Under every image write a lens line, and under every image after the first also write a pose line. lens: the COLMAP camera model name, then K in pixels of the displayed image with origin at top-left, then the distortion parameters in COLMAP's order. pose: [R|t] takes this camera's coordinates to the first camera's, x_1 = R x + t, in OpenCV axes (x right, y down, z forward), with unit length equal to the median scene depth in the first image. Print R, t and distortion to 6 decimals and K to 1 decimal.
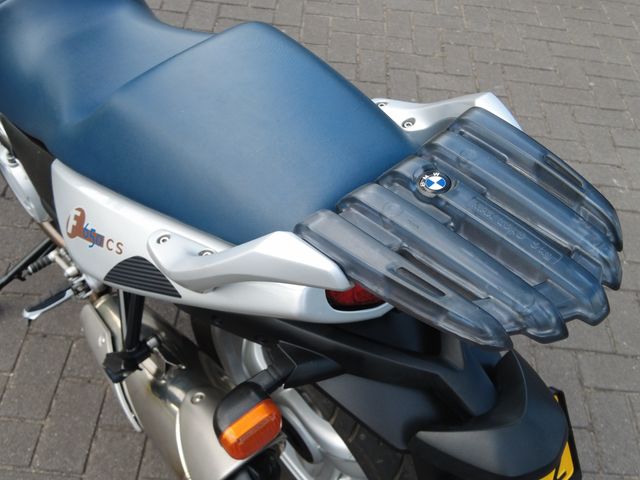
lens RADIAL K [[706.5, 0, 320.0], [0, 706.5, 240.0], [0, 0, 1]] dist [0.147920, -0.487536]
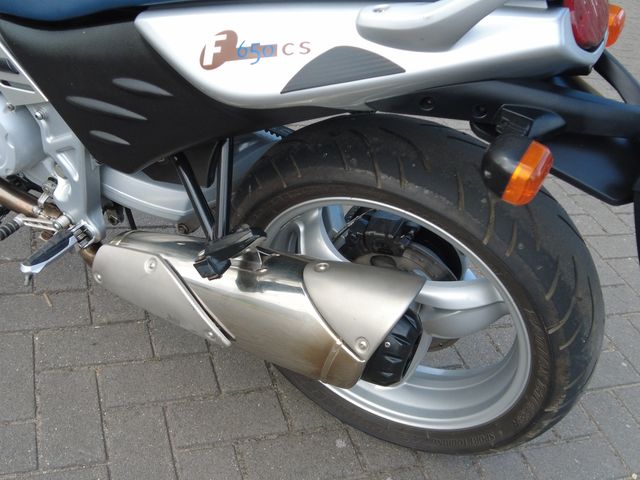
lens RADIAL K [[706.5, 0, 320.0], [0, 706.5, 240.0], [0, 0, 1]] dist [0.147920, -0.487536]
pose [[0.926135, -0.143782, 0.348713, -0.374921], [0.185697, 0.978501, -0.089730, 0.206466], [-0.328314, 0.147857, 0.932924, 0.102040]]
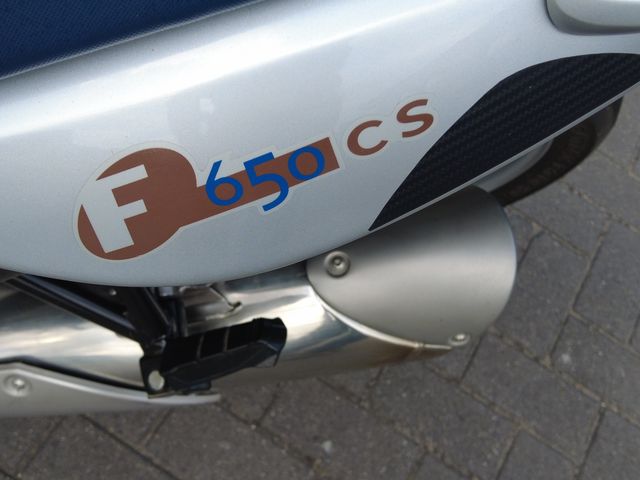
lens RADIAL K [[706.5, 0, 320.0], [0, 706.5, 240.0], [0, 0, 1]] dist [0.147920, -0.487536]
pose [[0.478664, -0.795490, 0.371588, -0.279331], [0.500589, 0.594957, 0.628838, -0.106460], [-0.721313, -0.114989, 0.682997, 0.487810]]
